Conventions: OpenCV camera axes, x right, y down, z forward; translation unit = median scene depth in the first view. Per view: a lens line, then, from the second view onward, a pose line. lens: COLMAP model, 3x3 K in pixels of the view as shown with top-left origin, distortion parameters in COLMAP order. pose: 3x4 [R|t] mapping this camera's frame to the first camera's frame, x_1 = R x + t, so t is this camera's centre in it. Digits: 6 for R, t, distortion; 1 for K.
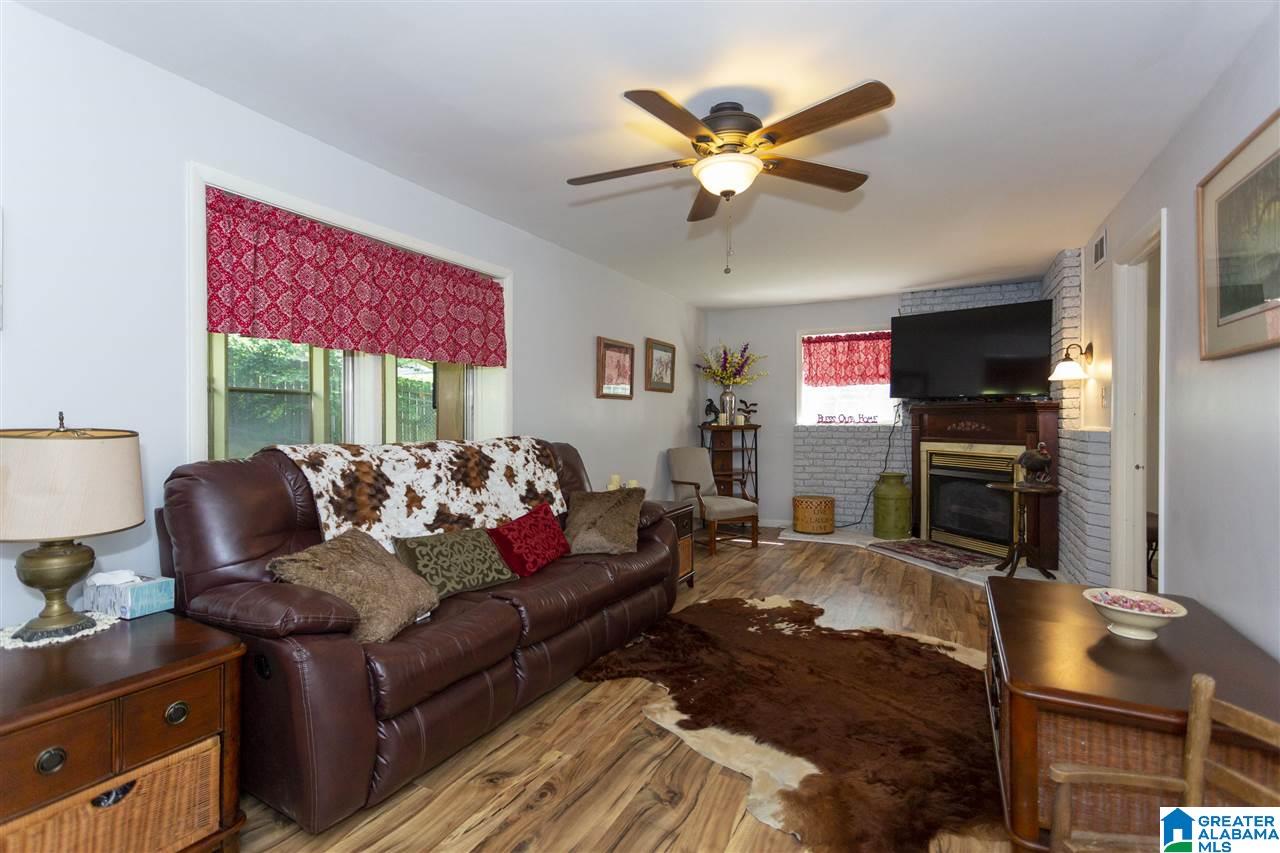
lens RADIAL K [[604.9, 0, 640.3], [0, 604.9, 426.7], [0, 0, 1]] dist [0.002939, 0.001217]
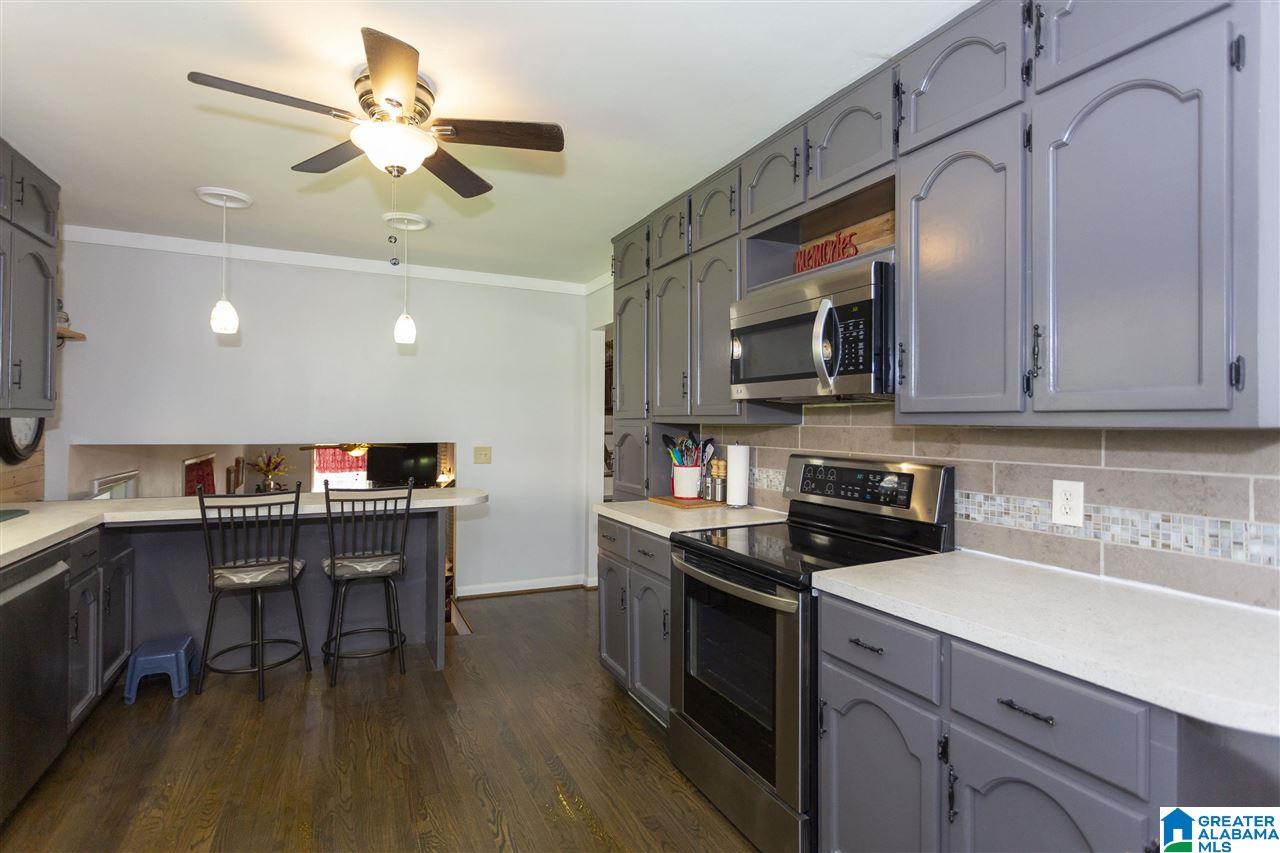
lens RADIAL K [[624.5, 0, 640.6], [0, 624.5, 423.5], [0, 0, 1]] dist [-0.009163, 0.004045]
pose [[0.603747, -0.001917, 0.797174, -0.697439], [0.002111, 0.999997, 0.000806, -0.241774], [-0.797173, 0.001196, 0.603749, -0.983344]]
